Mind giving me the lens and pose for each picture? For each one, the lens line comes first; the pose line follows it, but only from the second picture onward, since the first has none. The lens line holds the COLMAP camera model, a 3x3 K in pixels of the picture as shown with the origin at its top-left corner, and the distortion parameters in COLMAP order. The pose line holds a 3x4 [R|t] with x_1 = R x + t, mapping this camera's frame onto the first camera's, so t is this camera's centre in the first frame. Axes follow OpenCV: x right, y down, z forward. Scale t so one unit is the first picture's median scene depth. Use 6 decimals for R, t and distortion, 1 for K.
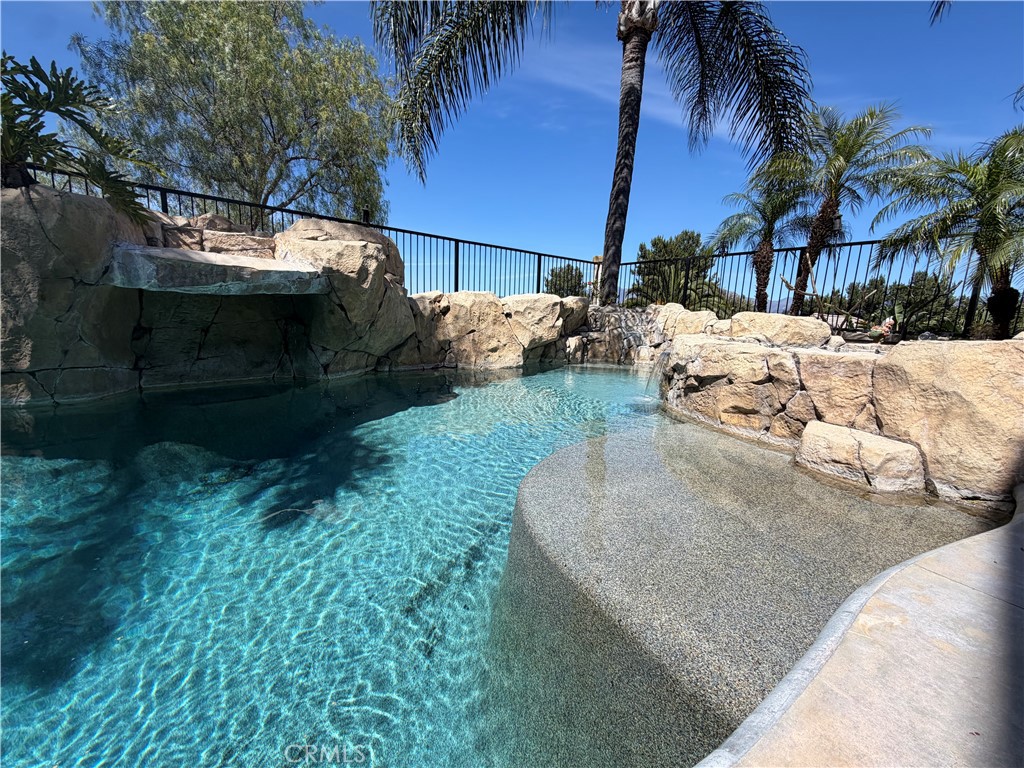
lens RADIAL K [[410.0, 0, 510.5], [0, 410.0, 386.0], [0, 0, 1]] dist [0.000624, 0.000010]
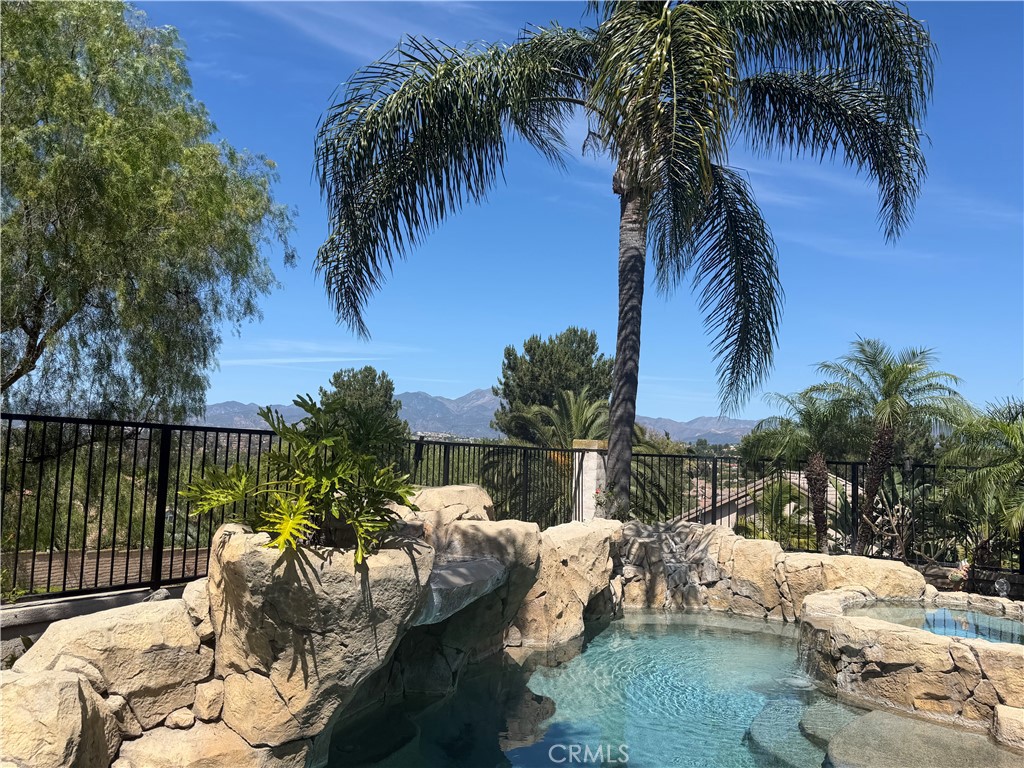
lens RADIAL K [[839.0, 0, 511.2], [0, 839.0, 387.2], [0, 0, 1]] dist [0.134586, -0.163643]
pose [[0.931069, 0.023225, 0.364103, -1.232079], [0.061896, 0.973450, -0.220372, -0.279803], [-0.359555, 0.227718, 0.904912, -0.813020]]
